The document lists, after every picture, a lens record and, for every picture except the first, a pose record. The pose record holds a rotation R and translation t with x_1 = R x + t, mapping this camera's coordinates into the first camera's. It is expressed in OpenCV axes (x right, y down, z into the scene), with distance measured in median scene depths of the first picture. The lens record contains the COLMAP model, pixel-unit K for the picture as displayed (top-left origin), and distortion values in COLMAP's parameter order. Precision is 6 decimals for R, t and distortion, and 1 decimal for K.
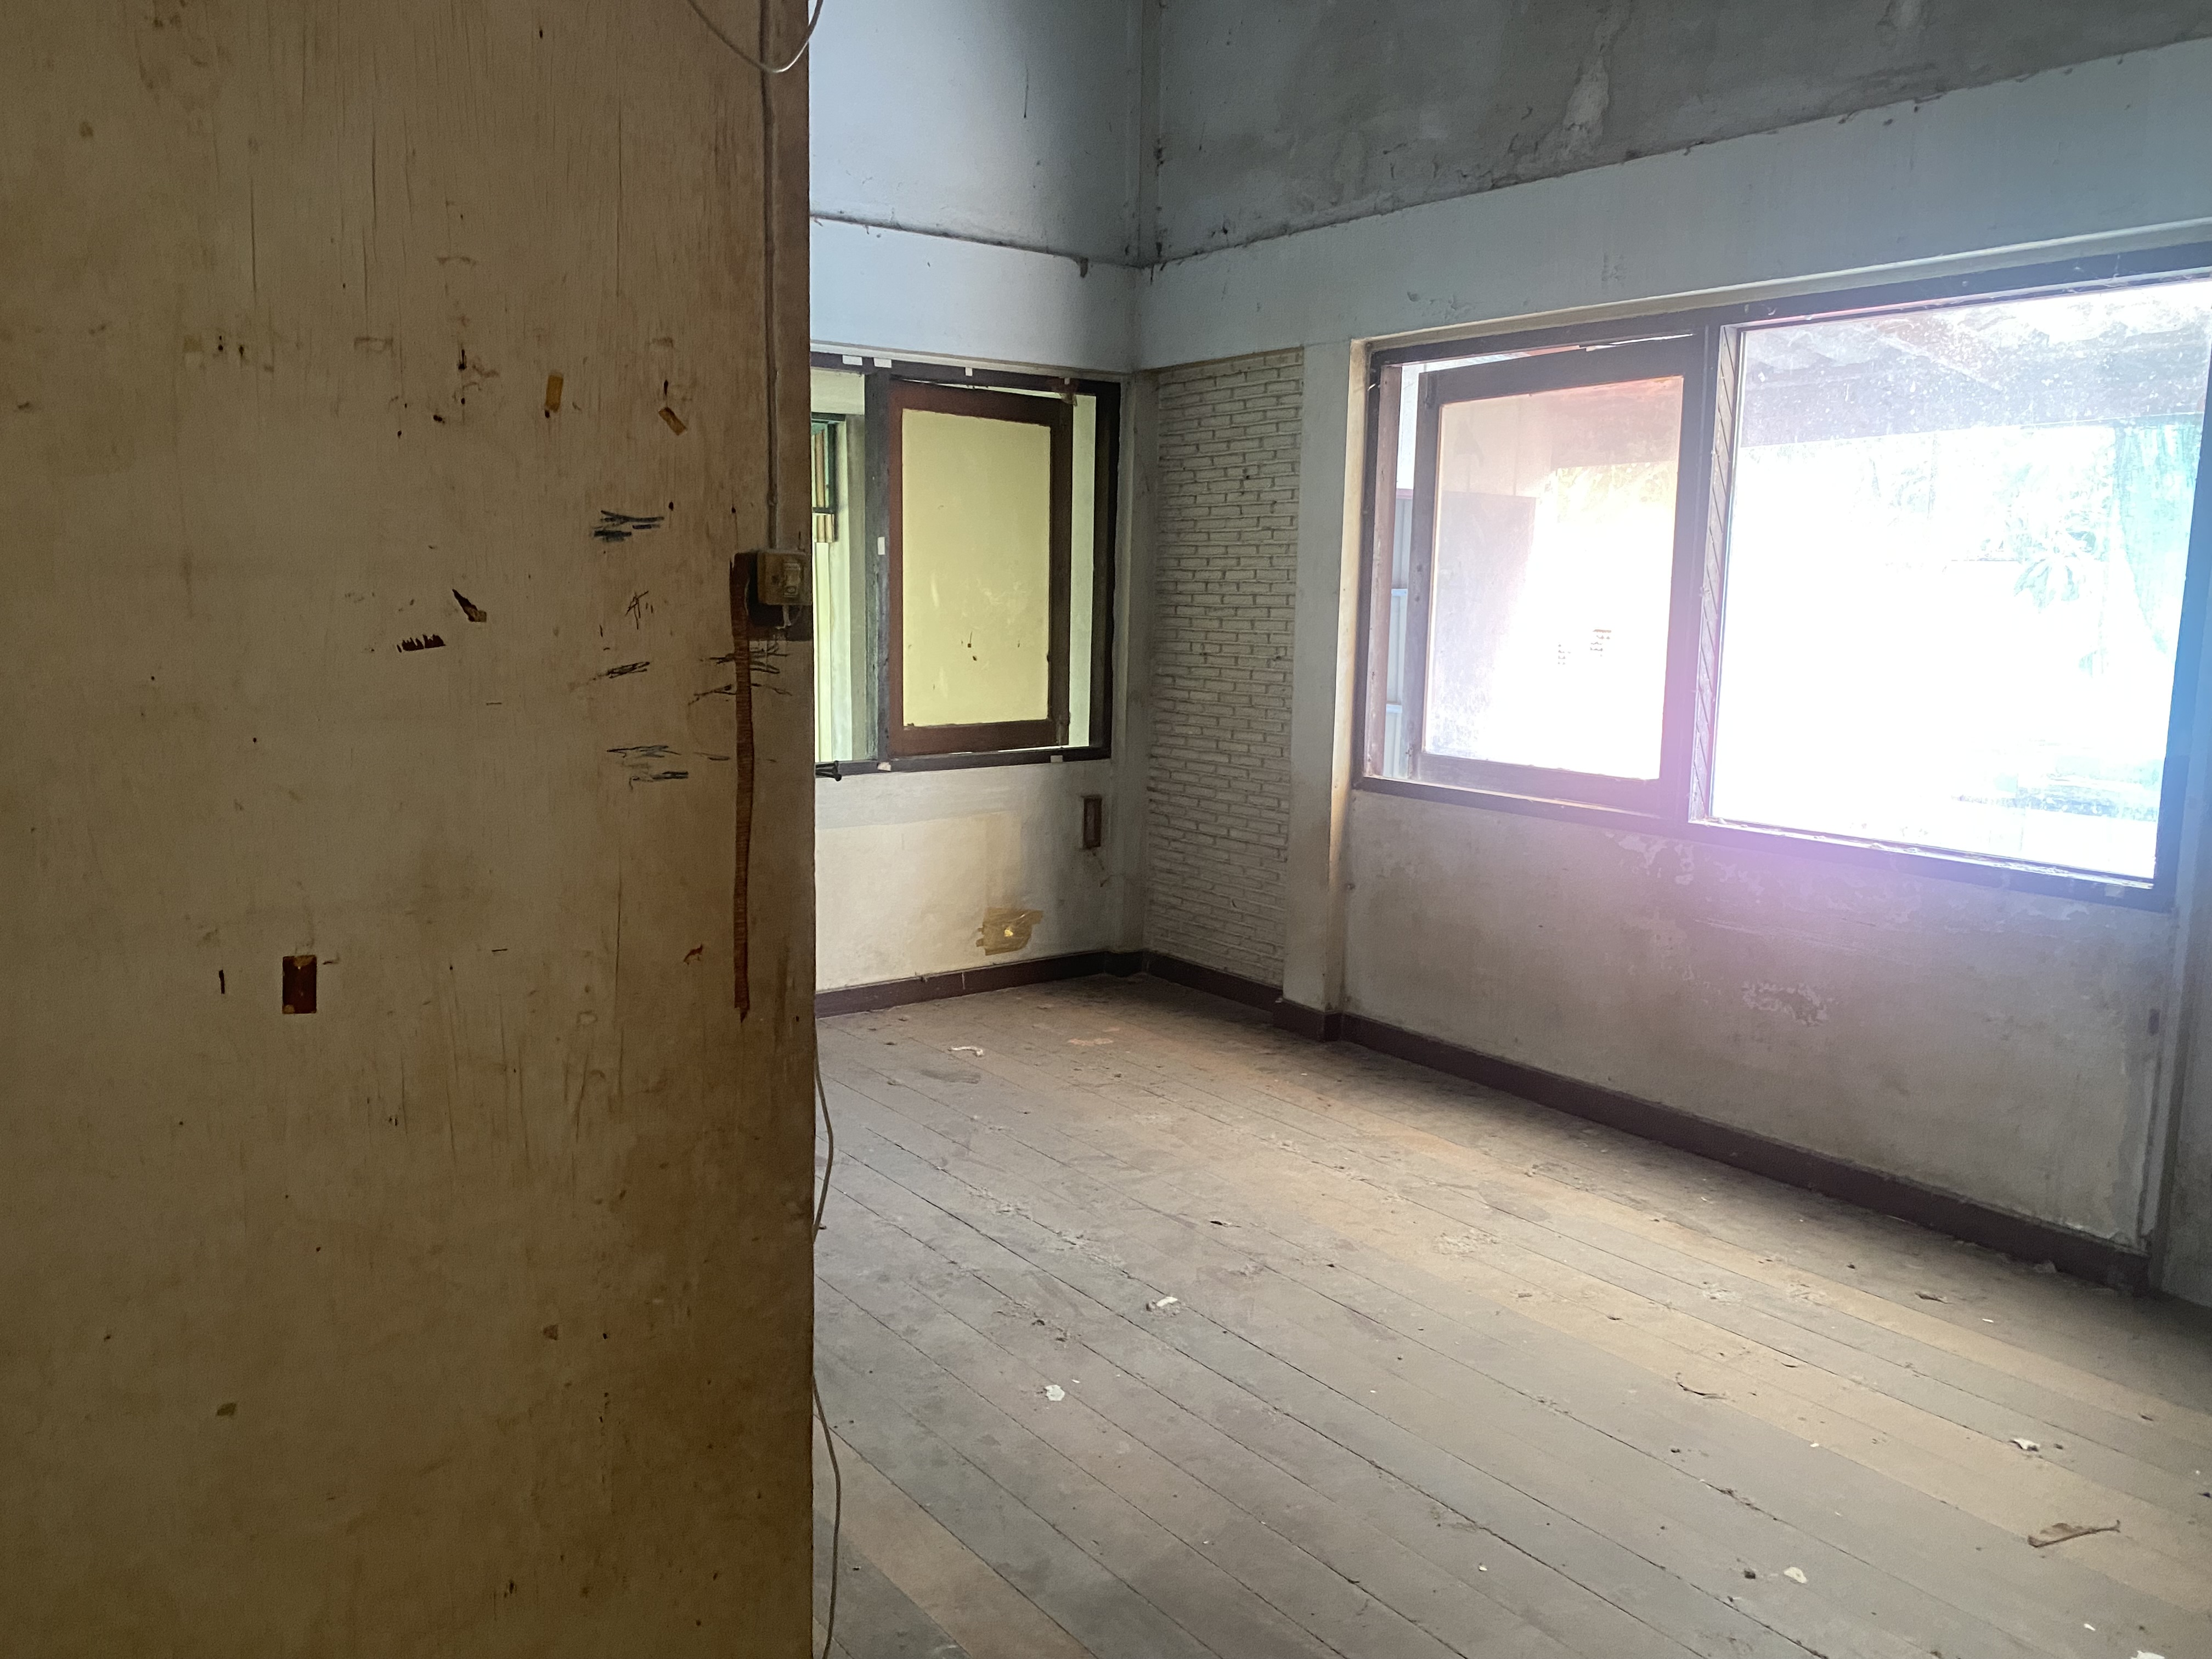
lens RADIAL K [[1682.2, 0, 1091.6], [0, 1682.2, 830.6], [0, 0, 1]] dist [0.045685, -0.048342]
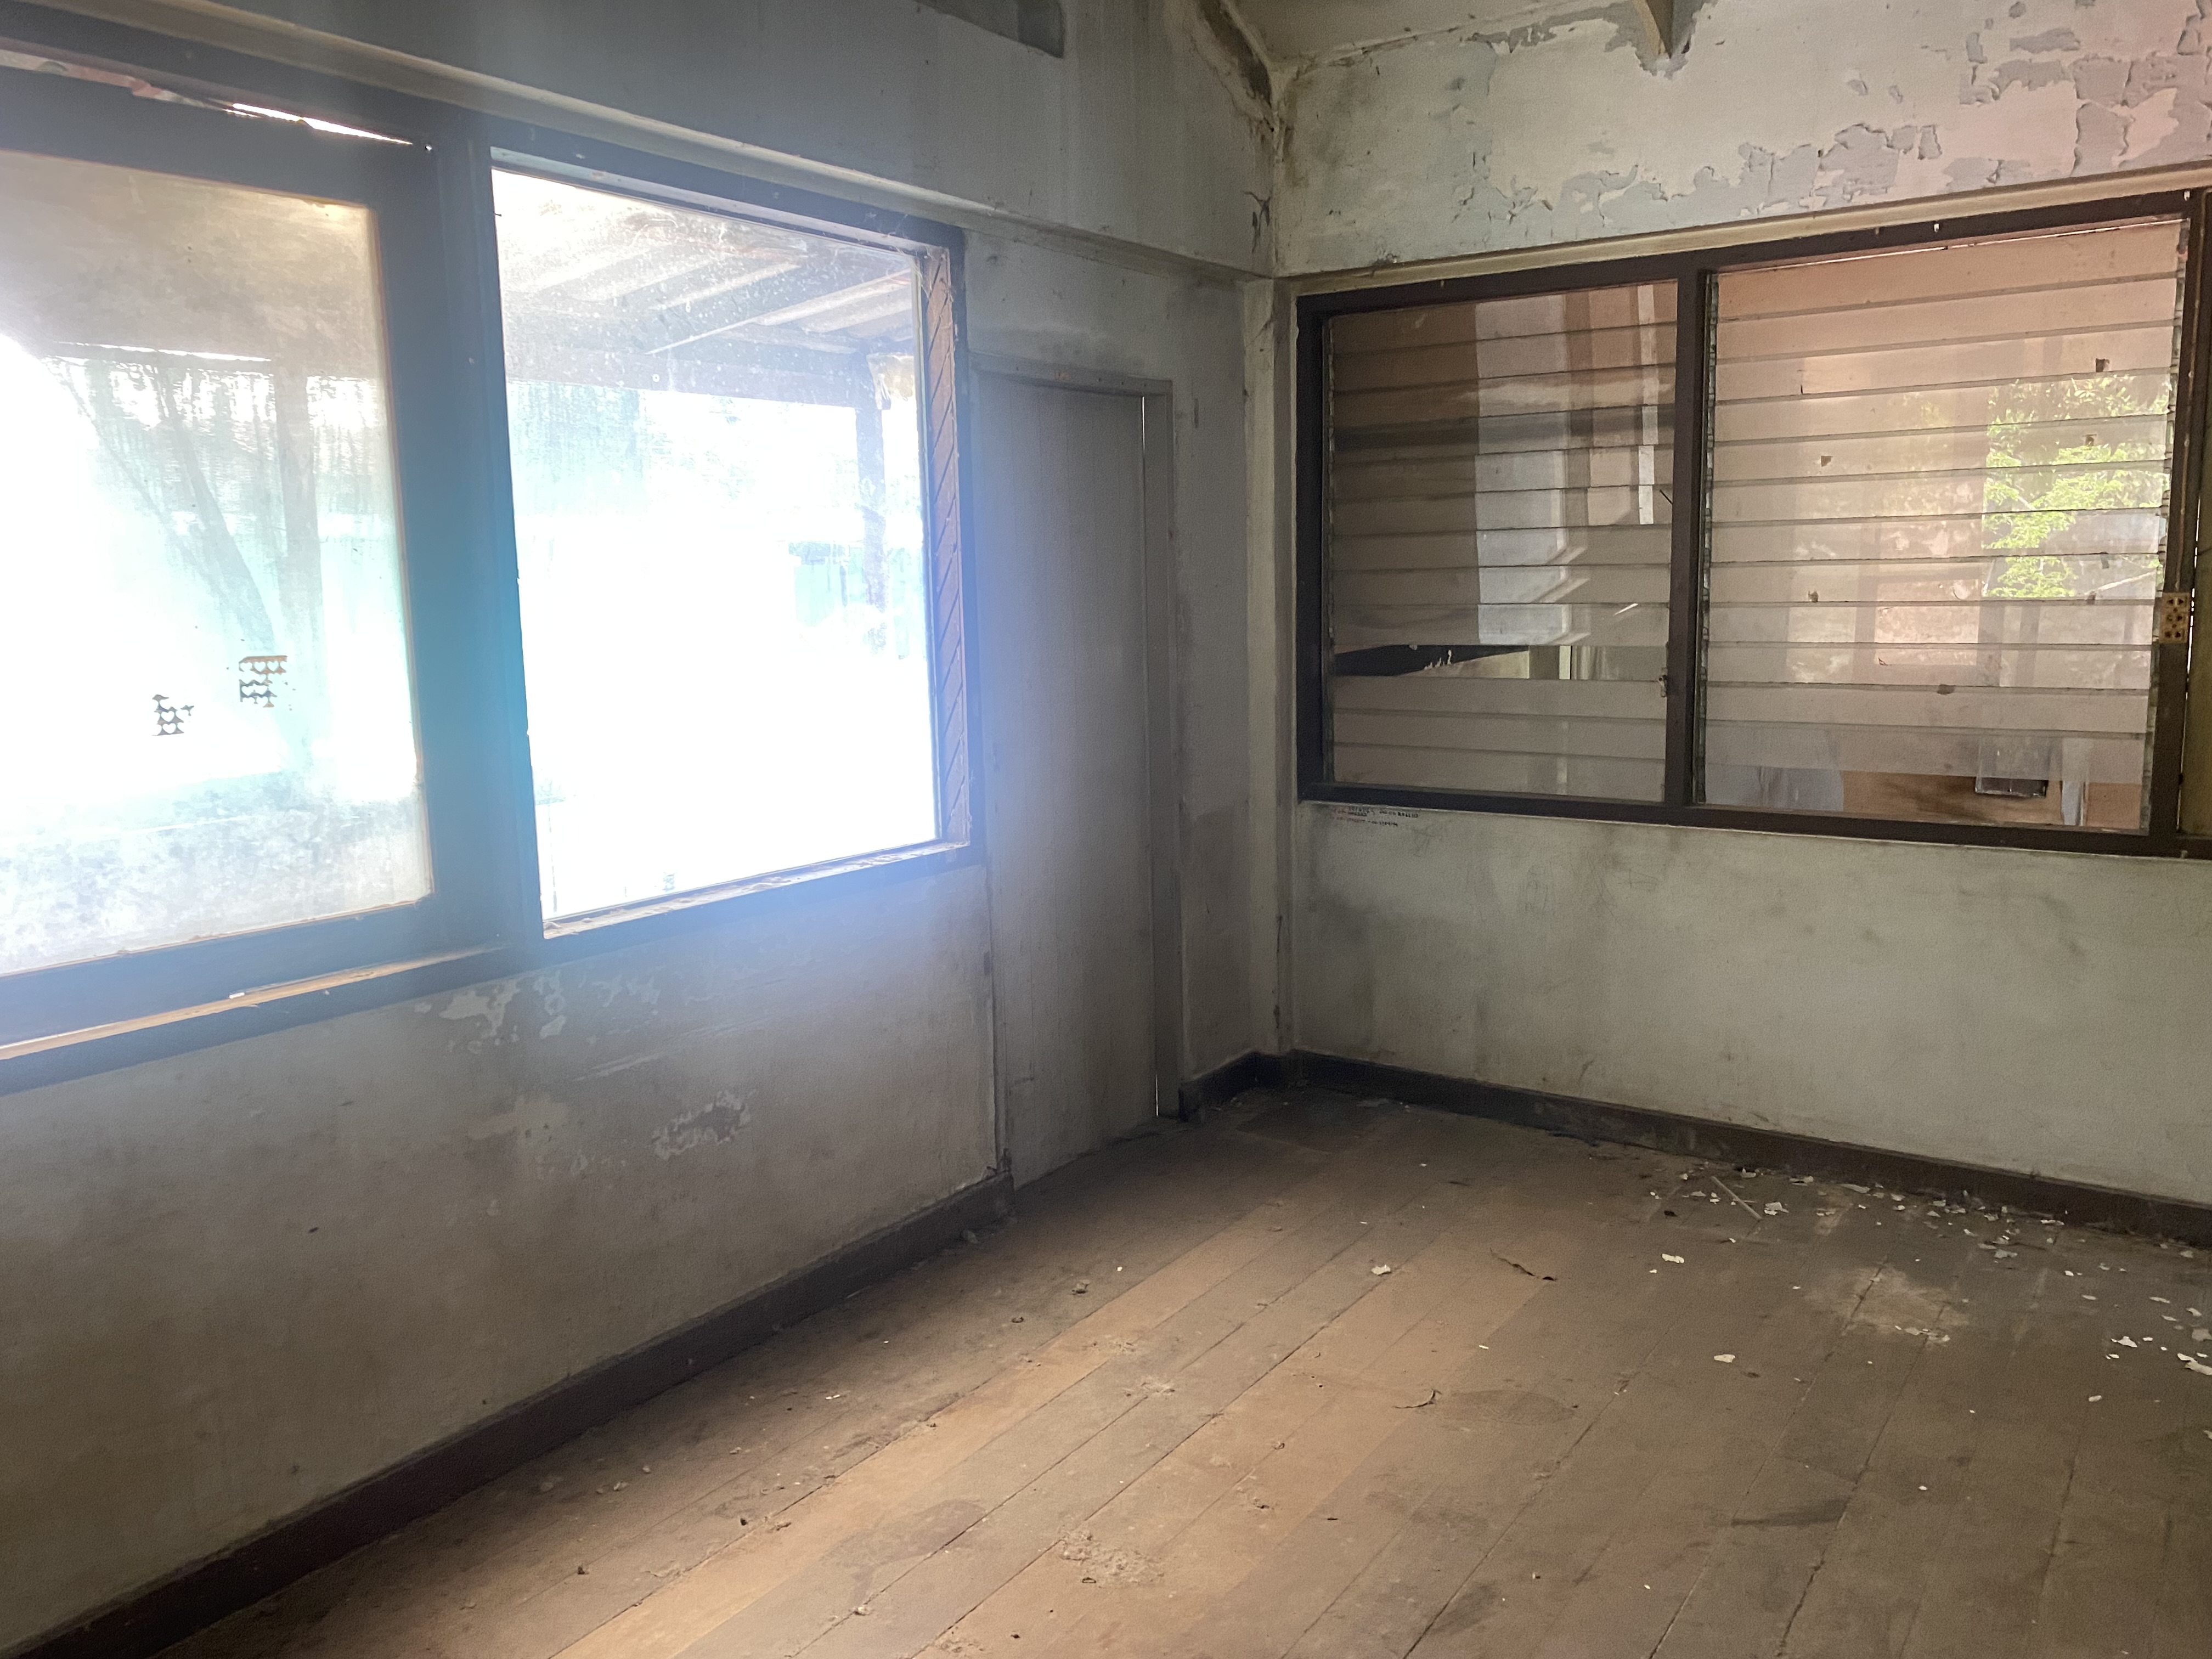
lens RADIAL K [[1682.2, 0, 1126.5], [0, 1682.2, 818.9], [0, 0, 1]] dist [0.045685, -0.048342]
pose [[-0.317326, -0.152434, 0.935985, -0.341405], [0.152368, 0.965978, 0.208976, -0.165384], [-0.935996, 0.208927, -0.283304, 1.075408]]
